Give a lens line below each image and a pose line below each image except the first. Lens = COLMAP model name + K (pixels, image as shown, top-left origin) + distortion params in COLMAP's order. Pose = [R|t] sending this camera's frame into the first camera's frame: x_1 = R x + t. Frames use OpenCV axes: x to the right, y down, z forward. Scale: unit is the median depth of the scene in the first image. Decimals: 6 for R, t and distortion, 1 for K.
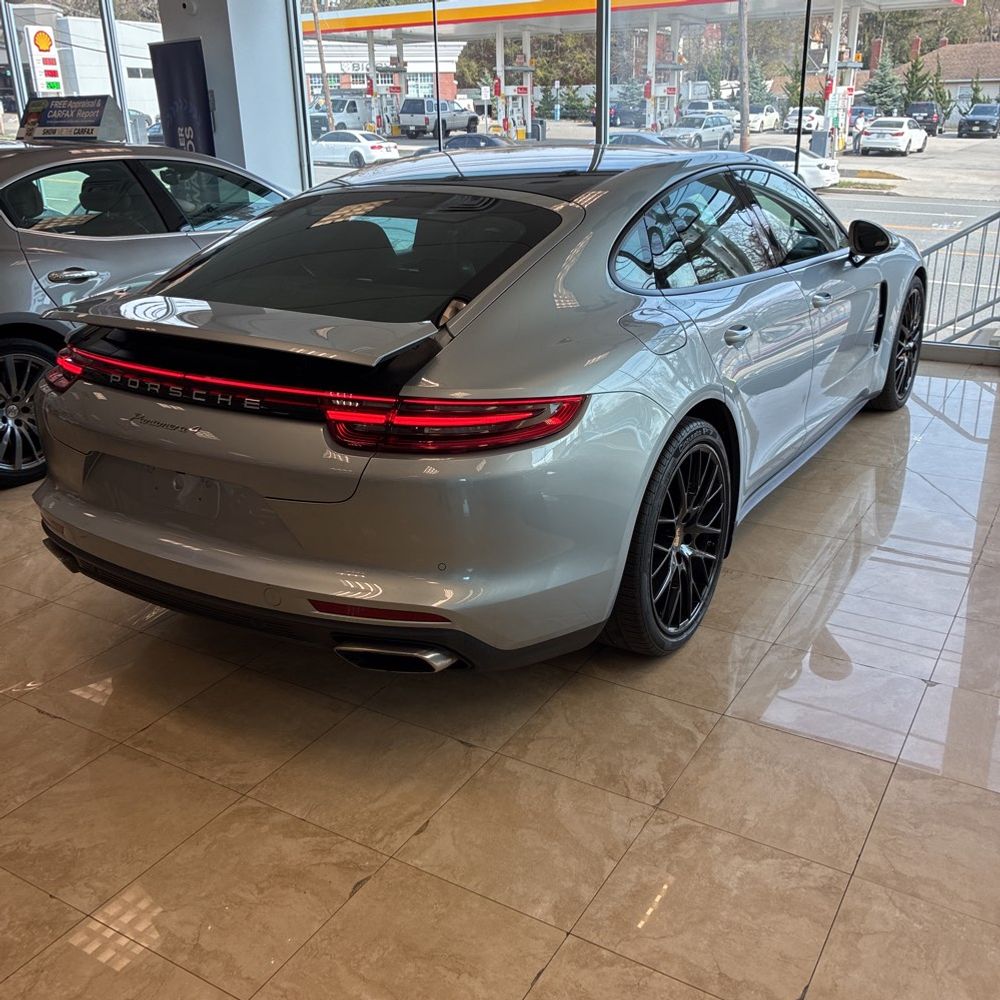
lens RADIAL K [[1018.4, 0, 501.4], [0, 1018.4, 490.4], [0, 0, 1]] dist [0.021582, 0.000000]
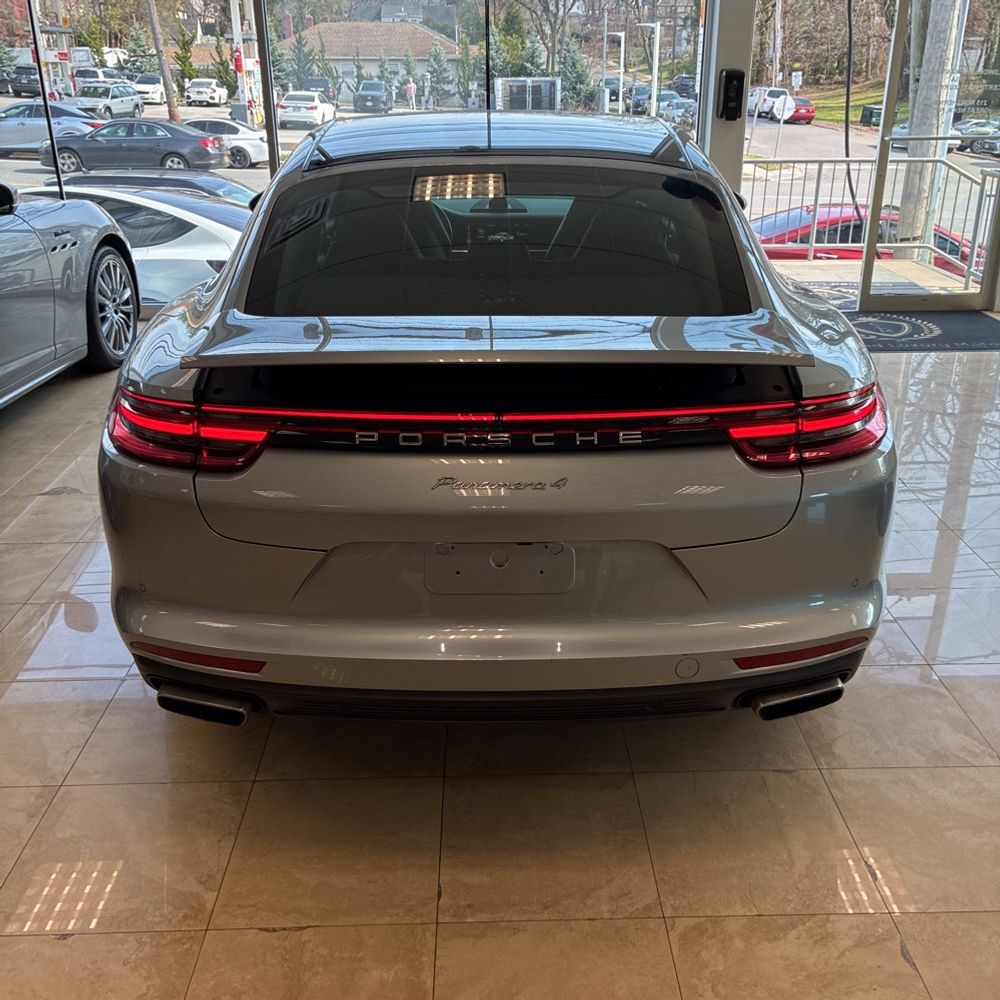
lens RADIAL K [[1018.4, 0, 515.2], [0, 1018.4, 500.0], [0, 0, 1]] dist [0.021582, 0.000000]
pose [[0.838114, -0.191534, 0.510764, -0.043986], [0.175531, 0.981224, 0.079925, -0.006973], [-0.516482, 0.022669, 0.855998, 0.022705]]
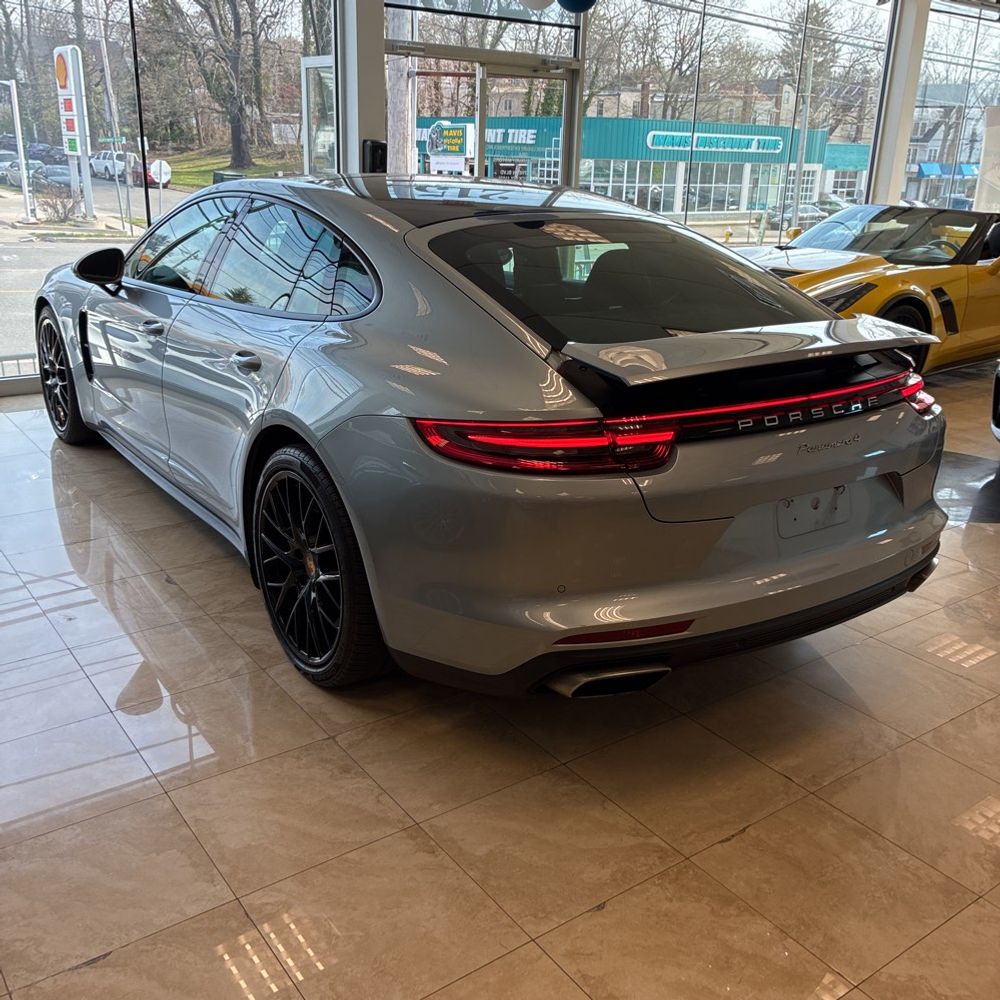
lens RADIAL K [[1018.4, 0, 495.5], [0, 1018.4, 500.8], [0, 0, 1]] dist [0.021582, 0.000000]
pose [[0.381193, -0.269227, 0.884426, -0.085844], [0.287564, 0.943731, 0.163338, -0.017166], [-0.878635, 0.192065, 0.437164, 0.054077]]
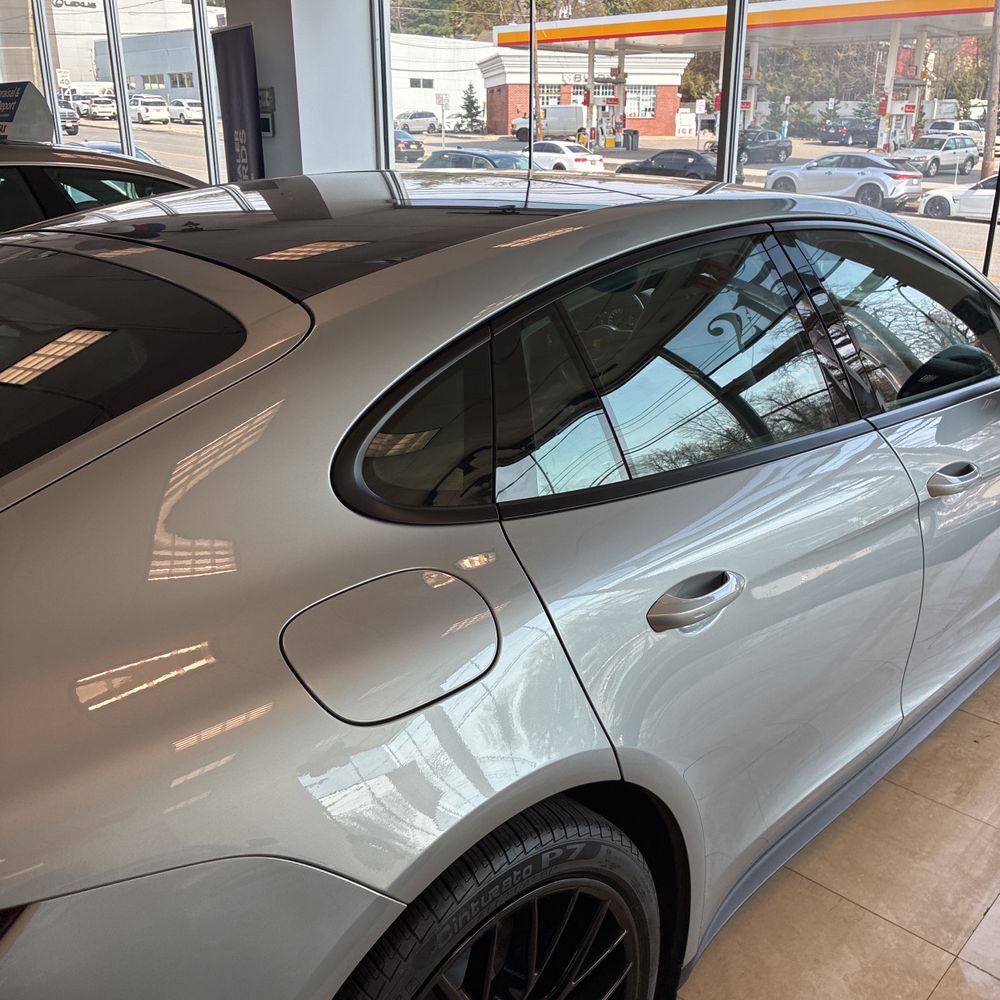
lens RADIAL K [[1018.4, 0, 508.1], [0, 1018.4, 491.2], [0, 0, 1]] dist [0.021582, 0.000000]
pose [[0.978206, 0.094161, -0.185060, 0.018356], [-0.096101, 0.995370, -0.001518, -0.015555], [0.184060, 0.019269, 0.982726, 0.043159]]
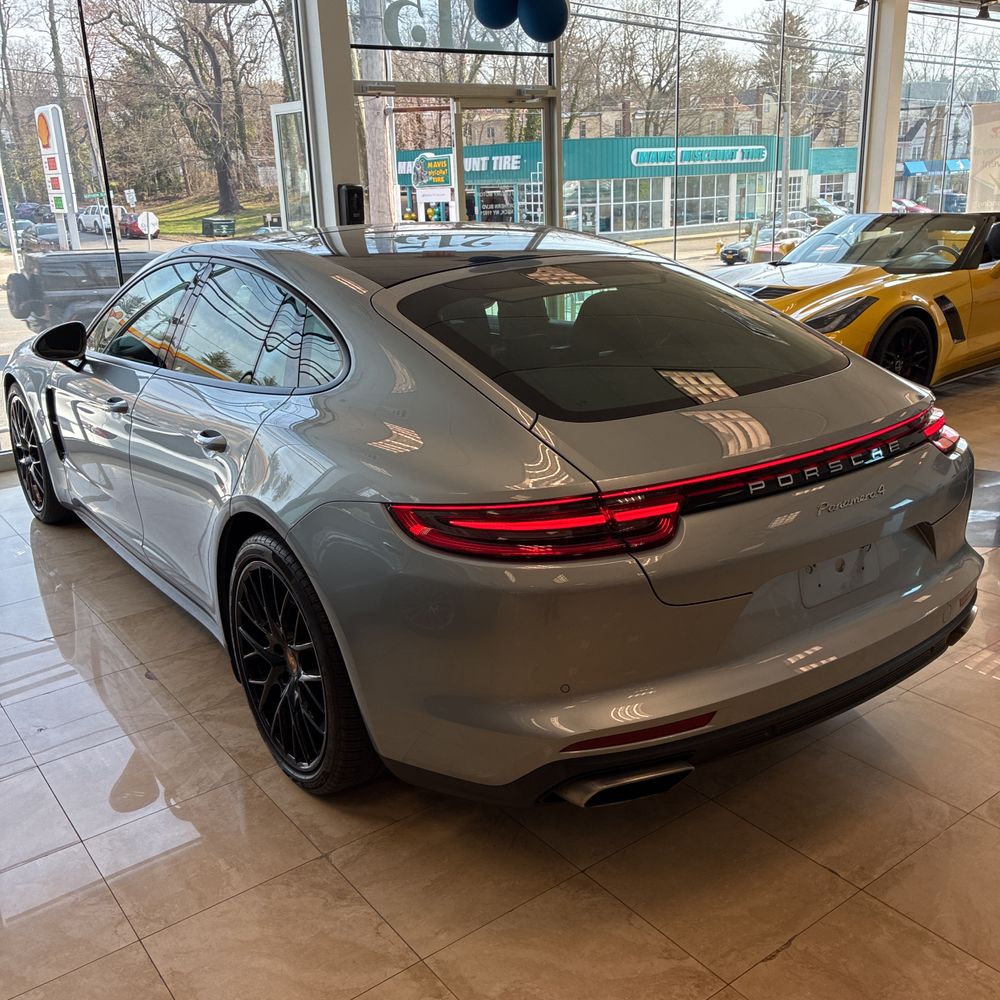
lens RADIAL K [[1018.4, 0, 500.5], [0, 1018.4, 500.9], [0, 0, 1]] dist [0.021582, 0.000000]
pose [[0.366721, -0.274136, 0.889025, -0.078928], [0.351229, 0.925679, 0.140558, -0.019075], [-0.861484, 0.260705, 0.435751, 0.054935]]
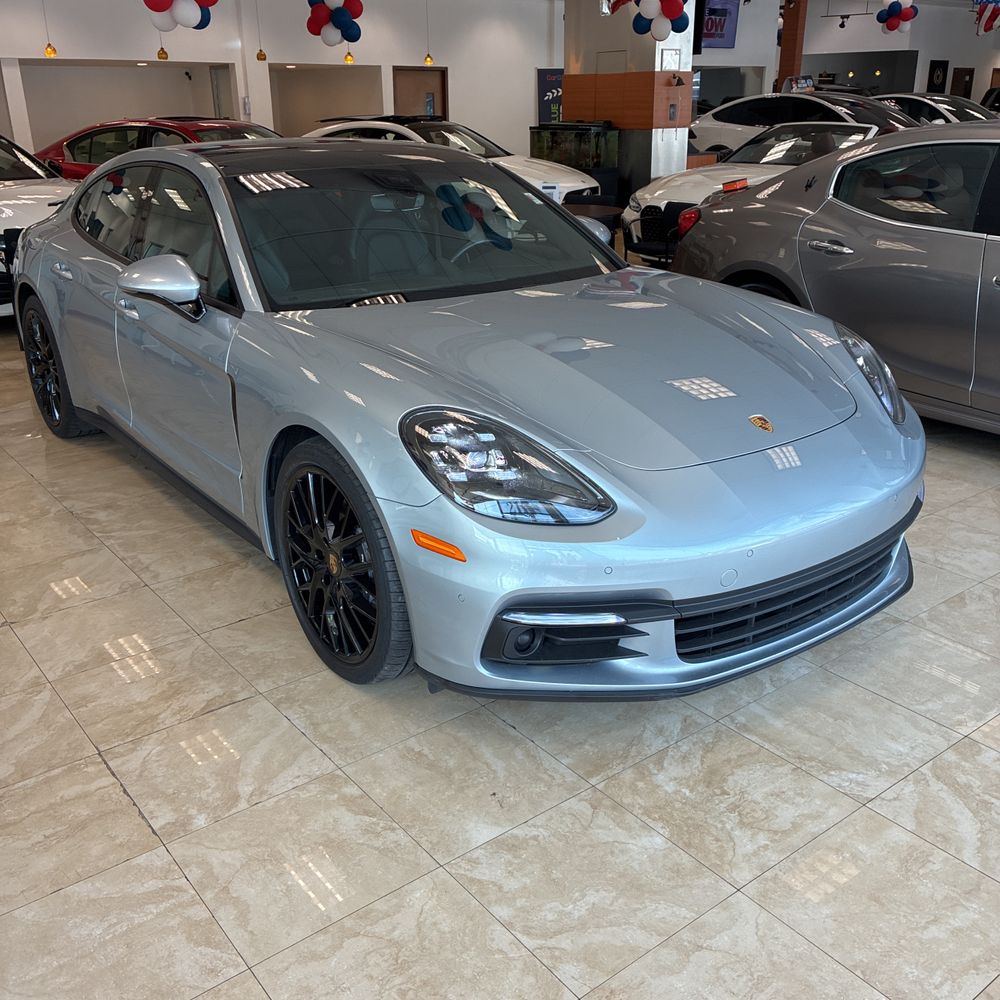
lens RADIAL K [[1018.4, 0, 496.6], [0, 1018.4, 500.7], [0, 0, 1]] dist [0.021582, 0.000000]
pose [[-0.359980, 0.362486, -0.859662, 0.084125], [-0.312238, 0.821490, 0.477139, -0.046508], [0.879160, 0.440179, -0.182538, 0.118472]]
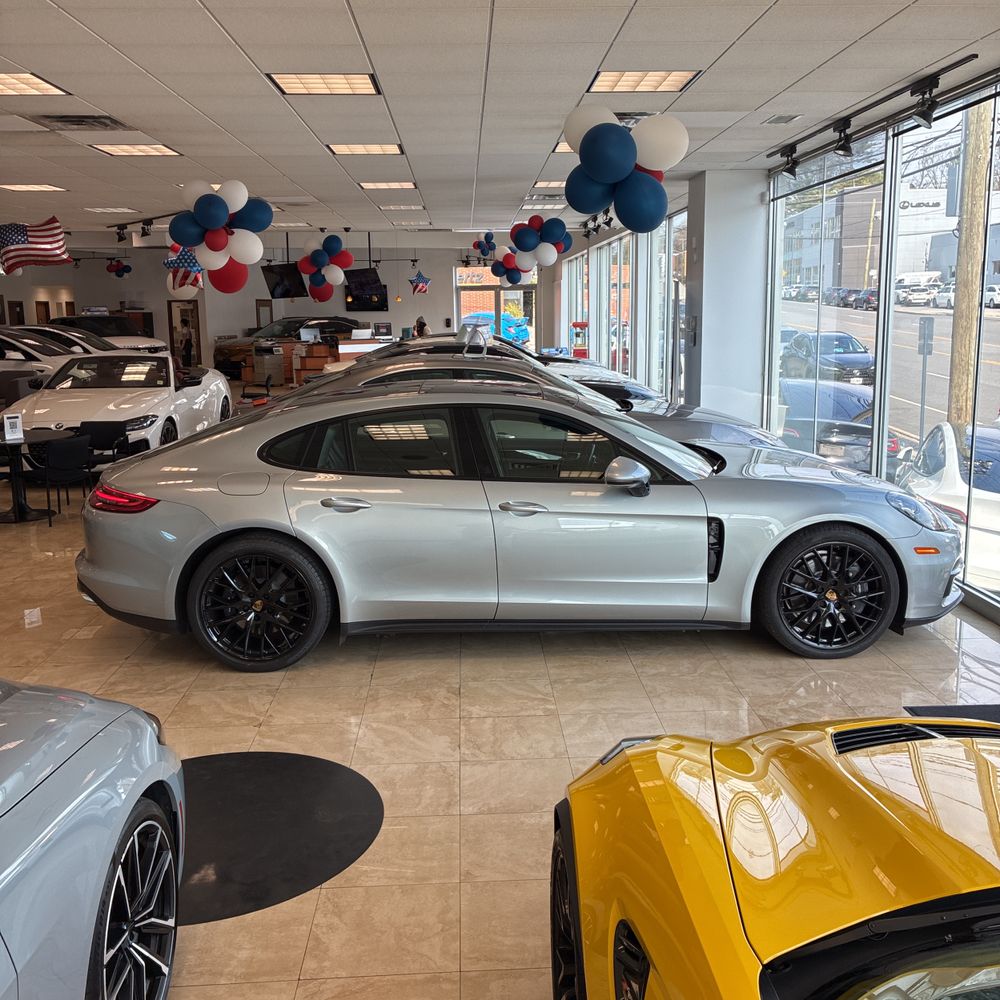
lens RADIAL K [[1018.4, 0, 500.4], [0, 1018.4, 497.6], [0, 0, 1]] dist [0.021582, 0.000000]
pose [[0.550854, 0.165830, -0.817961, 0.135716], [-0.290533, 0.956863, -0.001669, -0.018673], [0.782400, 0.238564, 0.575271, 0.021803]]
